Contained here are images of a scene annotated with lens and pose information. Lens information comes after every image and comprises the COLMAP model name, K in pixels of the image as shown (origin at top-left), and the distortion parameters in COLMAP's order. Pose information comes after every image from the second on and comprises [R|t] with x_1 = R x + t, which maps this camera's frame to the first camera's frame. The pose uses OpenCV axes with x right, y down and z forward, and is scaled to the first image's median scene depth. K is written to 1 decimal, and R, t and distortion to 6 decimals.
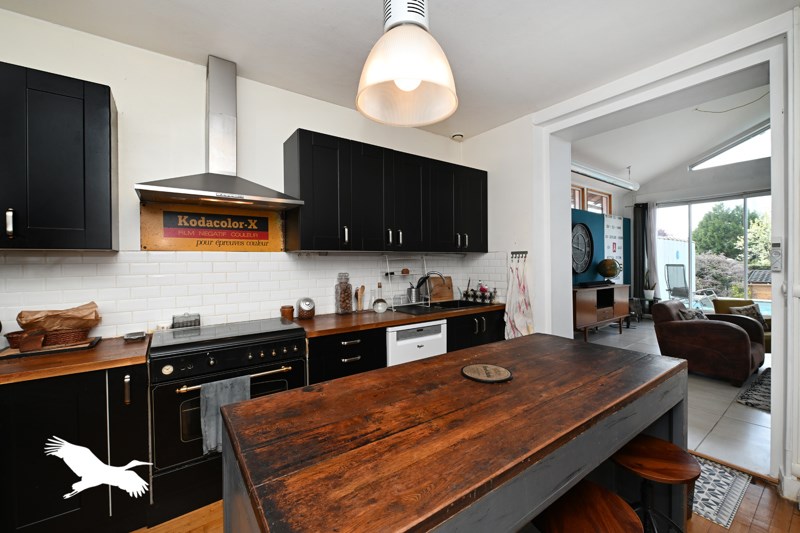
lens RADIAL K [[322.0, 0, 401.7], [0, 322.0, 268.8], [0, 0, 1]] dist [0.000237, 0.000257]
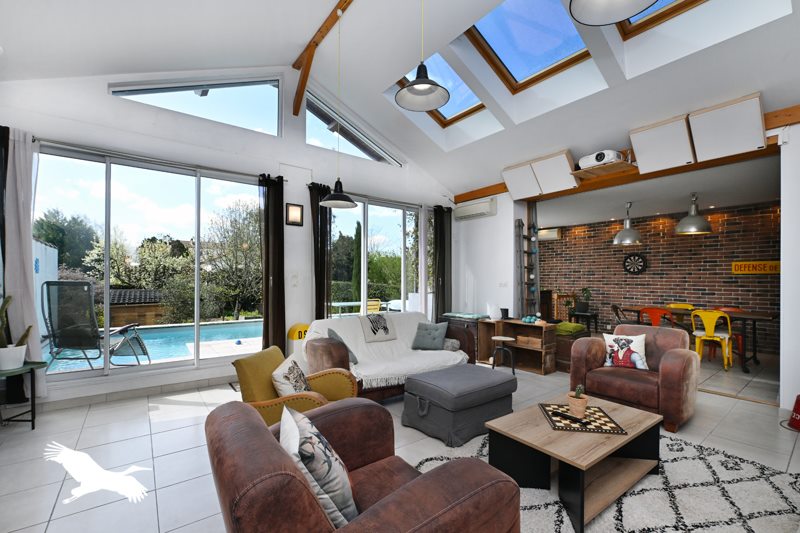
lens RADIAL K [[340.1, 0, 403.5], [0, 340.1, 280.5], [0, 0, 1]] dist [0.001140, 0.000165]
pose [[-0.020799, 0.009400, 0.999739, 0.396335], [0.009907, 0.999909, -0.009196, -0.007882], [-0.999735, 0.009713, -0.020890, 0.614283]]
